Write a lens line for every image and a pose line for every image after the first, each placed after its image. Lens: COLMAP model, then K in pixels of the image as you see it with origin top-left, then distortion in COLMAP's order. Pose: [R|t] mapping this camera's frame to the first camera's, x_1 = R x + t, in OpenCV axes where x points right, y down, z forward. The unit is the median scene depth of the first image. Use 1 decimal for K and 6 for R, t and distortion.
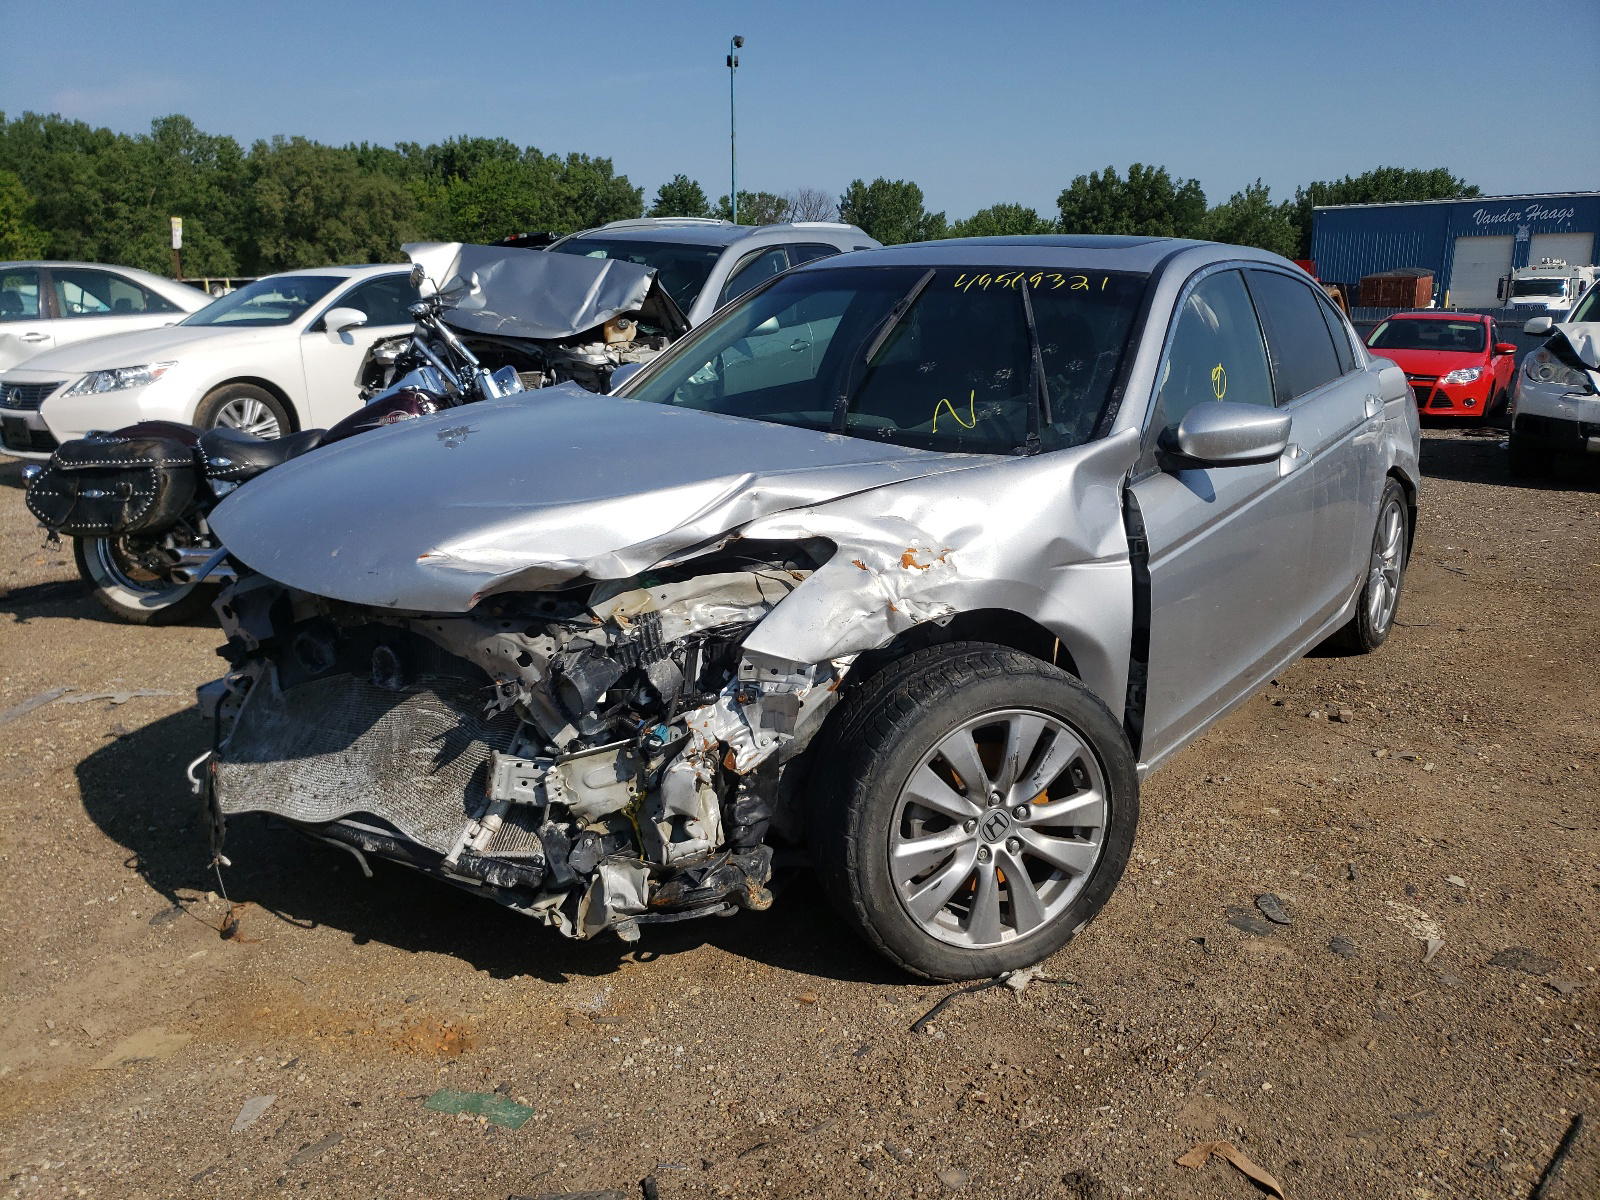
lens RADIAL K [[1220.1, 0, 800.8], [0, 1220.1, 549.2], [0, 0, 1]] dist [0.013775, 0.006578]
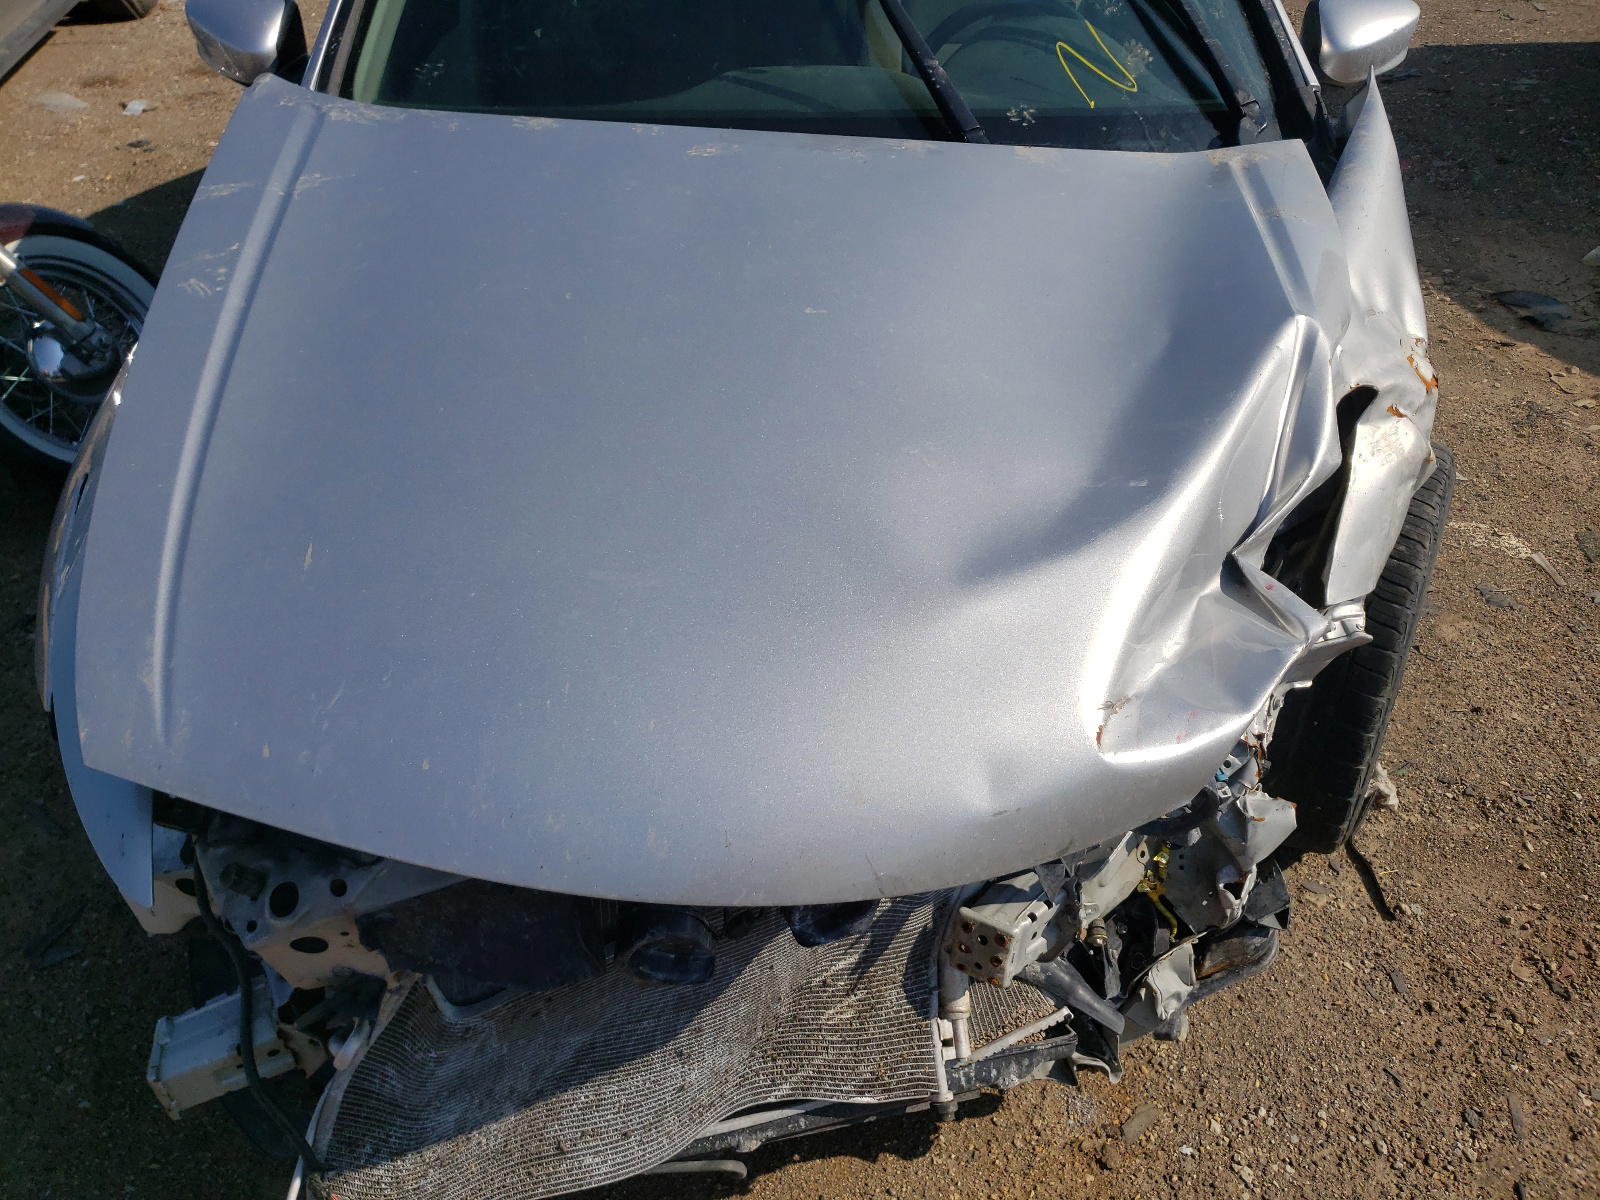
lens RADIAL K [[1278.9, 0, 800.0], [0, 1278.9, 600.0], [0, 0, 1]] dist [0.044350, 0.002916]
pose [[0.769333, -0.394171, 0.502749, -0.550358], [0.133211, 0.868642, 0.477196, -0.256883], [-0.624806, -0.300151, 0.720783, 0.657497]]
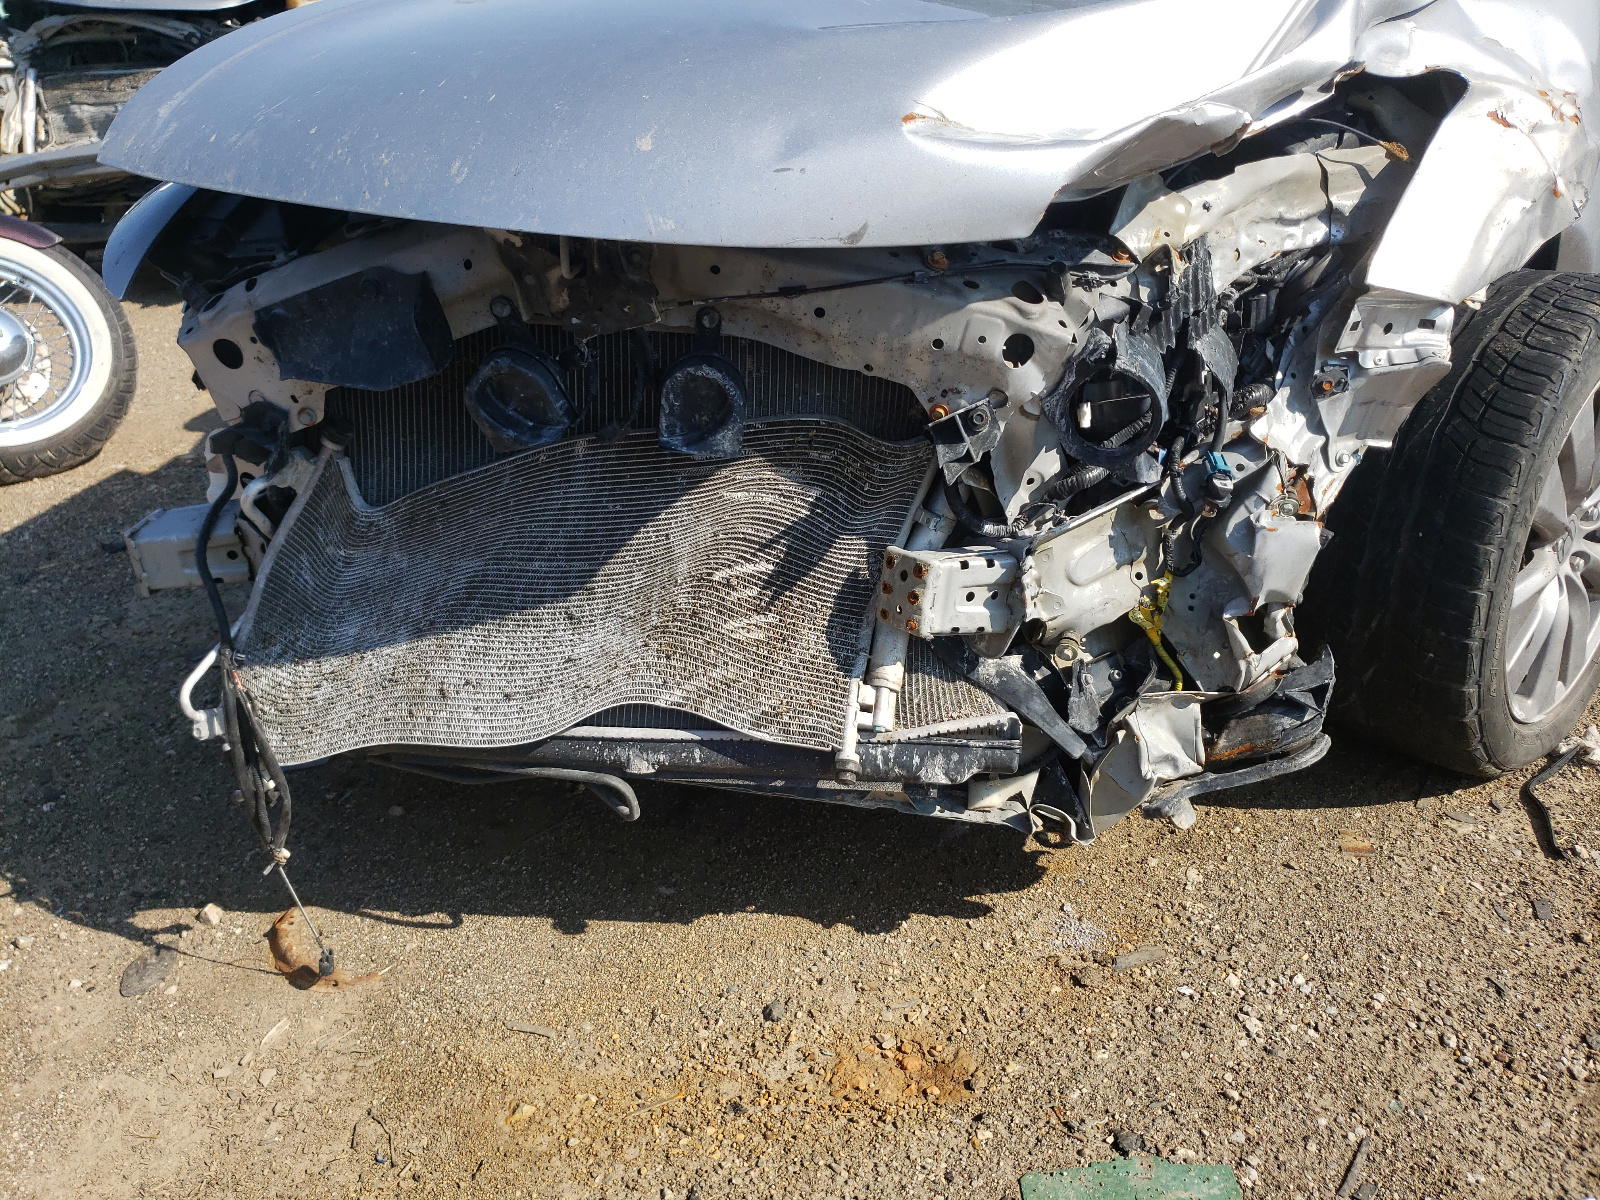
lens RADIAL K [[1278.9, 0, 800.0], [0, 1278.9, 600.0], [0, 0, 1]] dist [0.044350, 0.002916]
pose [[0.940402, -0.167385, 0.296019, -0.454102], [0.101991, 0.969228, 0.224043, 0.058288], [-0.324411, -0.180499, 0.928535, 0.491834]]
